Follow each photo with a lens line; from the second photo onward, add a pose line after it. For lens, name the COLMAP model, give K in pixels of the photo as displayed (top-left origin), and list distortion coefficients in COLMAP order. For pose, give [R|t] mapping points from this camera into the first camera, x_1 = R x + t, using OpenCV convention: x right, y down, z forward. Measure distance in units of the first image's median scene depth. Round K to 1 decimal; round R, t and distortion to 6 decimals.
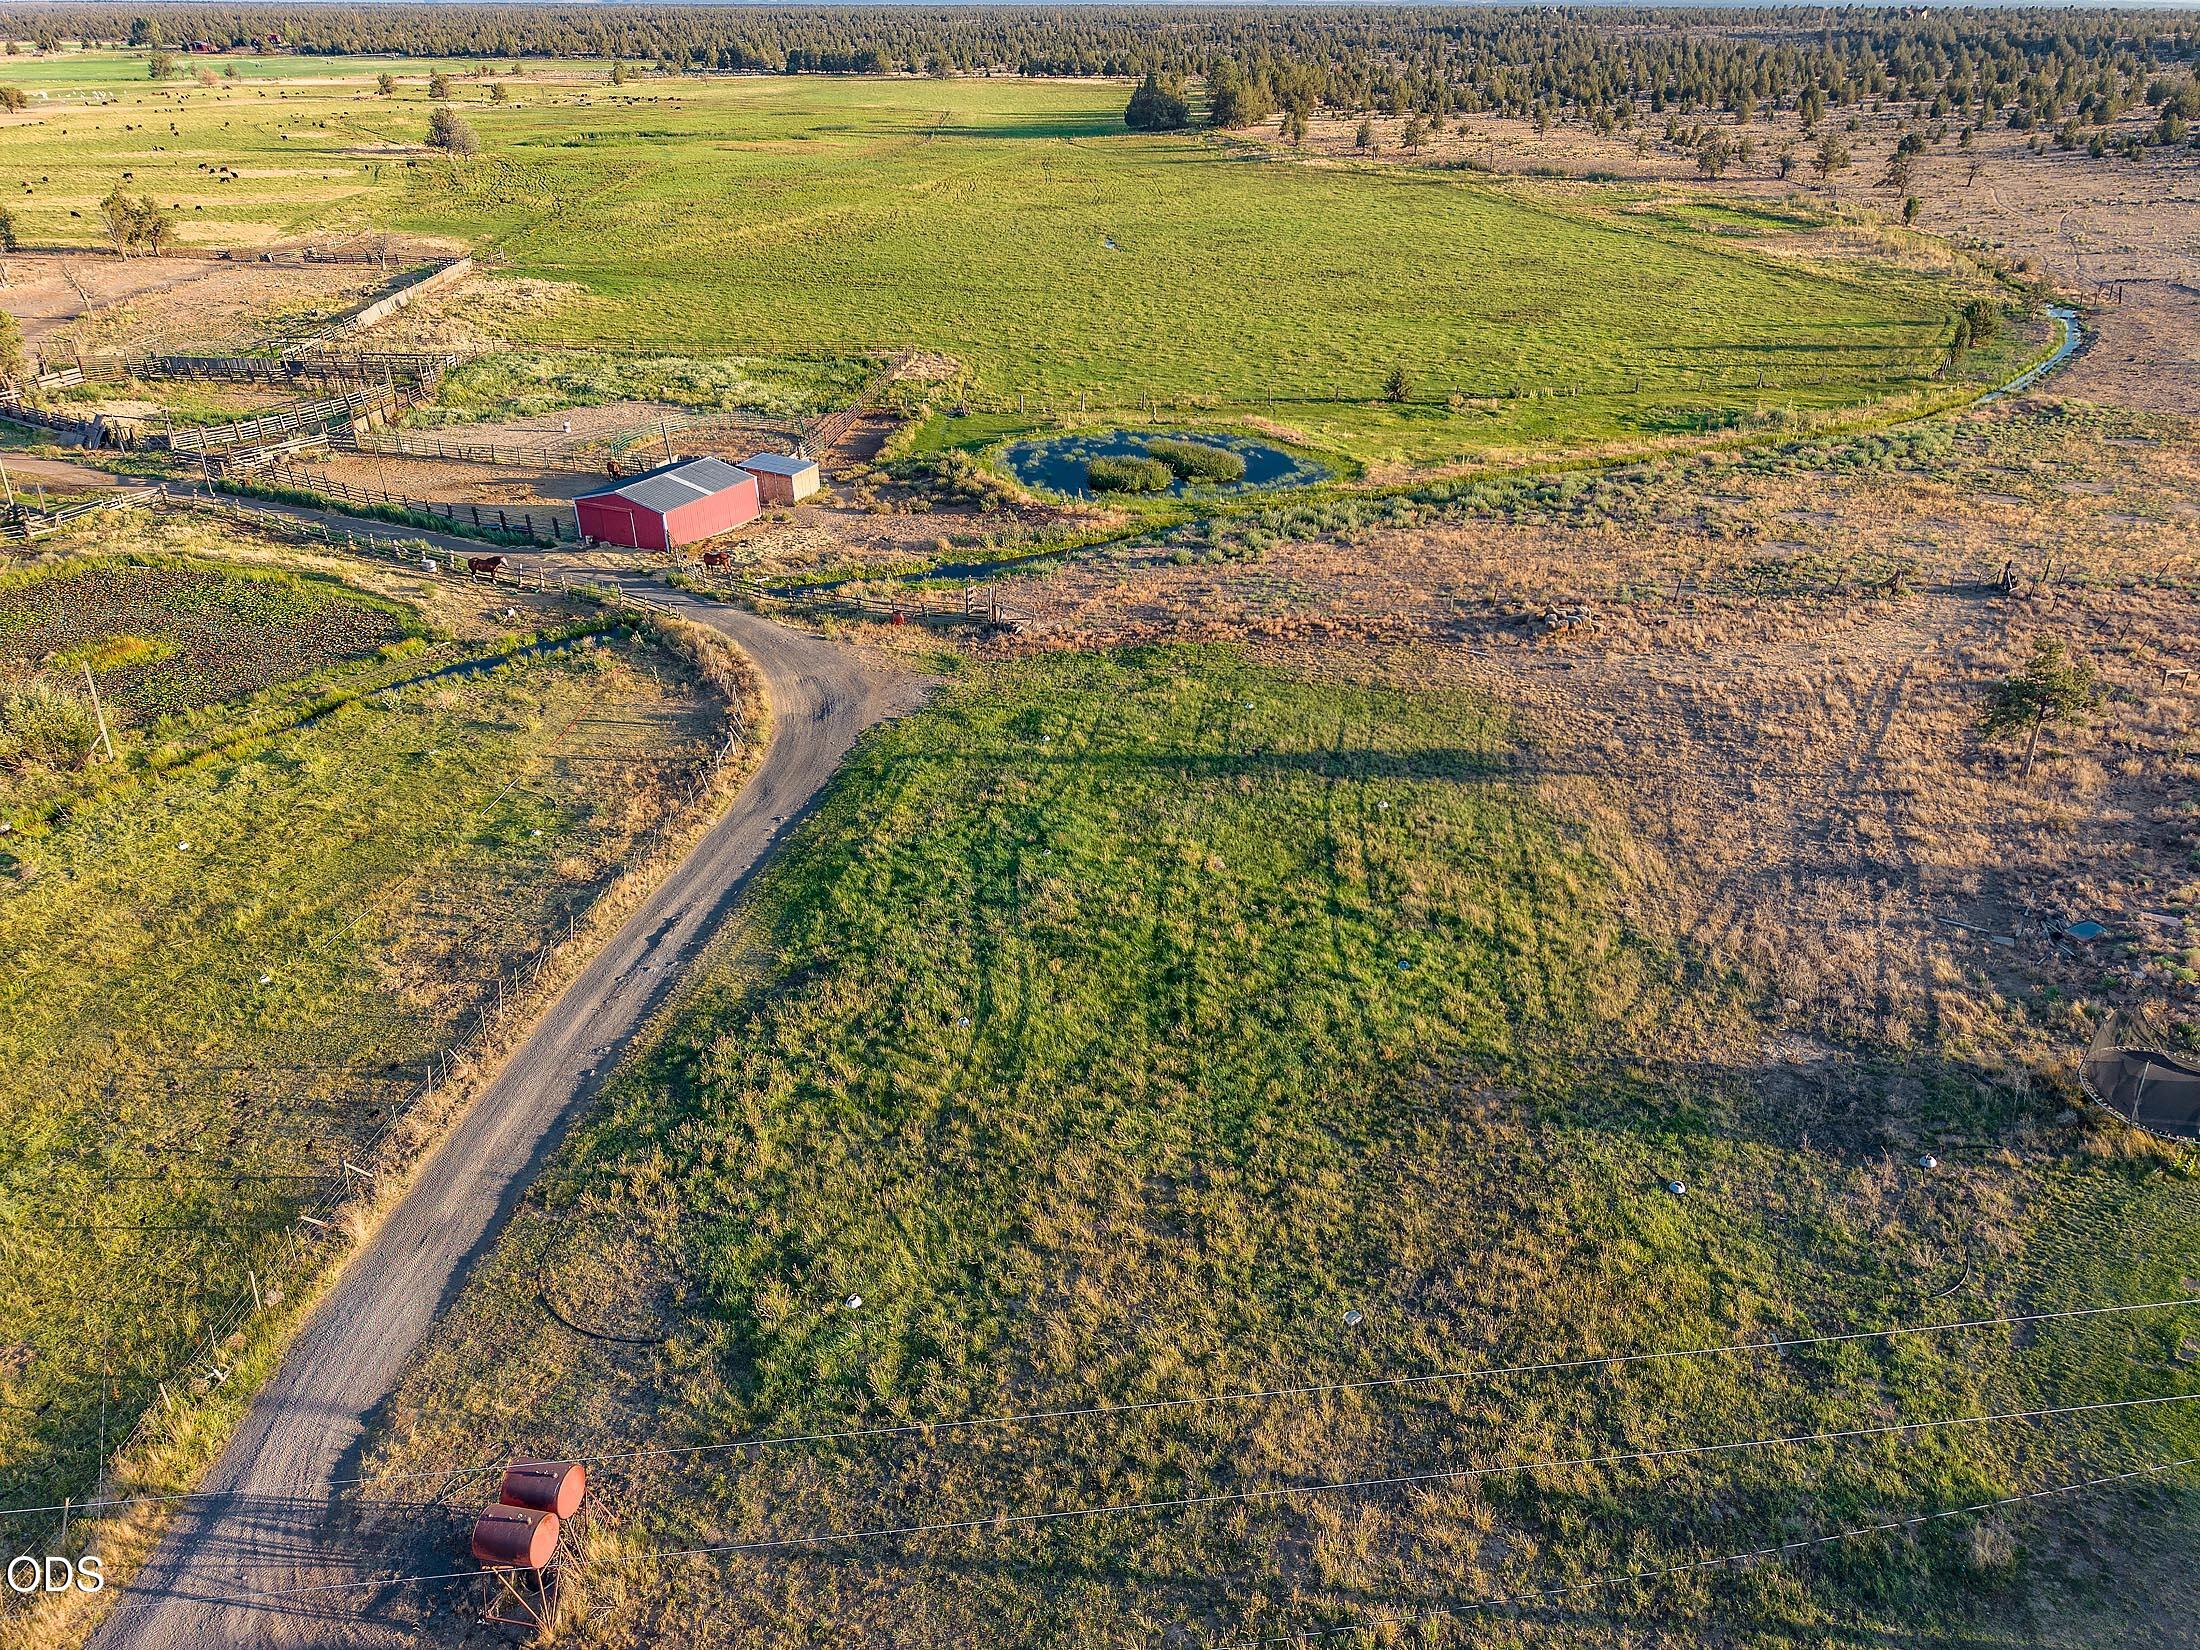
lens RADIAL K [[1504.4, 0, 1100.0], [0, 1504.4, 825.0], [0, 0, 1]] dist [0.017214, -0.007531]
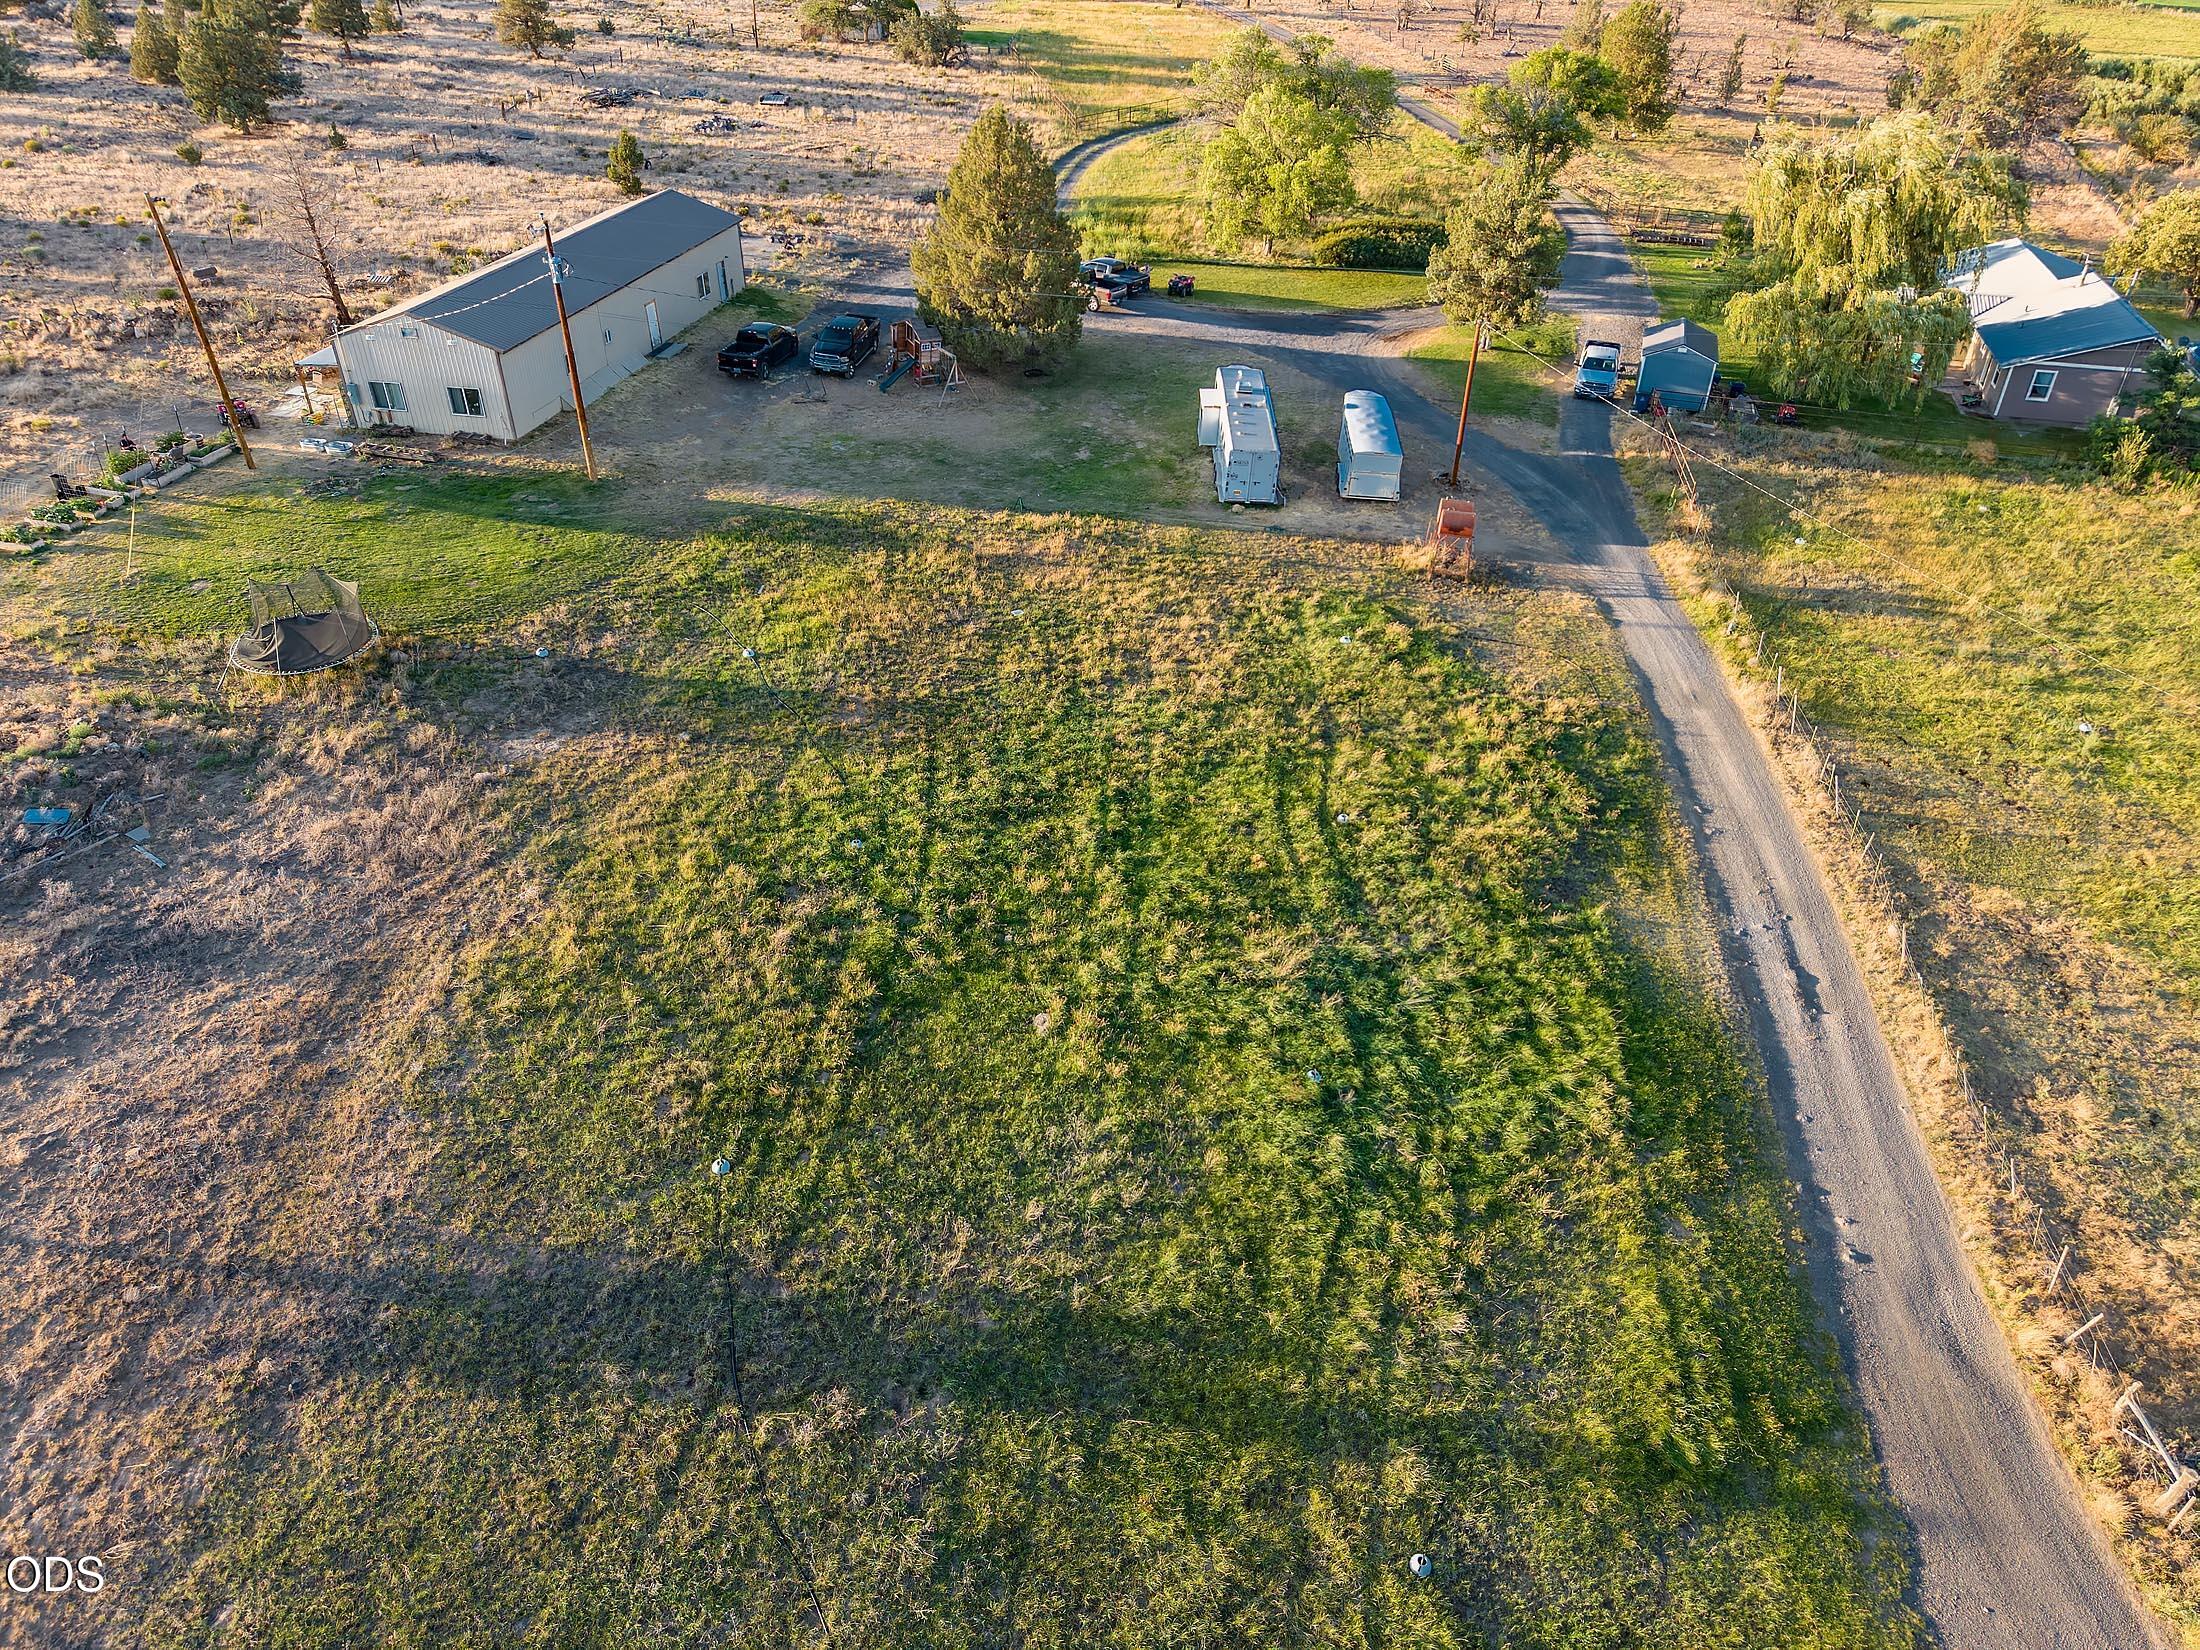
lens RADIAL K [[1504.4, 0, 1100.0], [0, 1504.4, 825.0], [0, 0, 1]] dist [0.017214, -0.007531]
pose [[-0.999977, -0.002678, -0.006170, 0.065157], [-0.006701, 0.476959, 0.878900, -0.657742], [0.000589, 0.878921, -0.476966, 1.368764]]
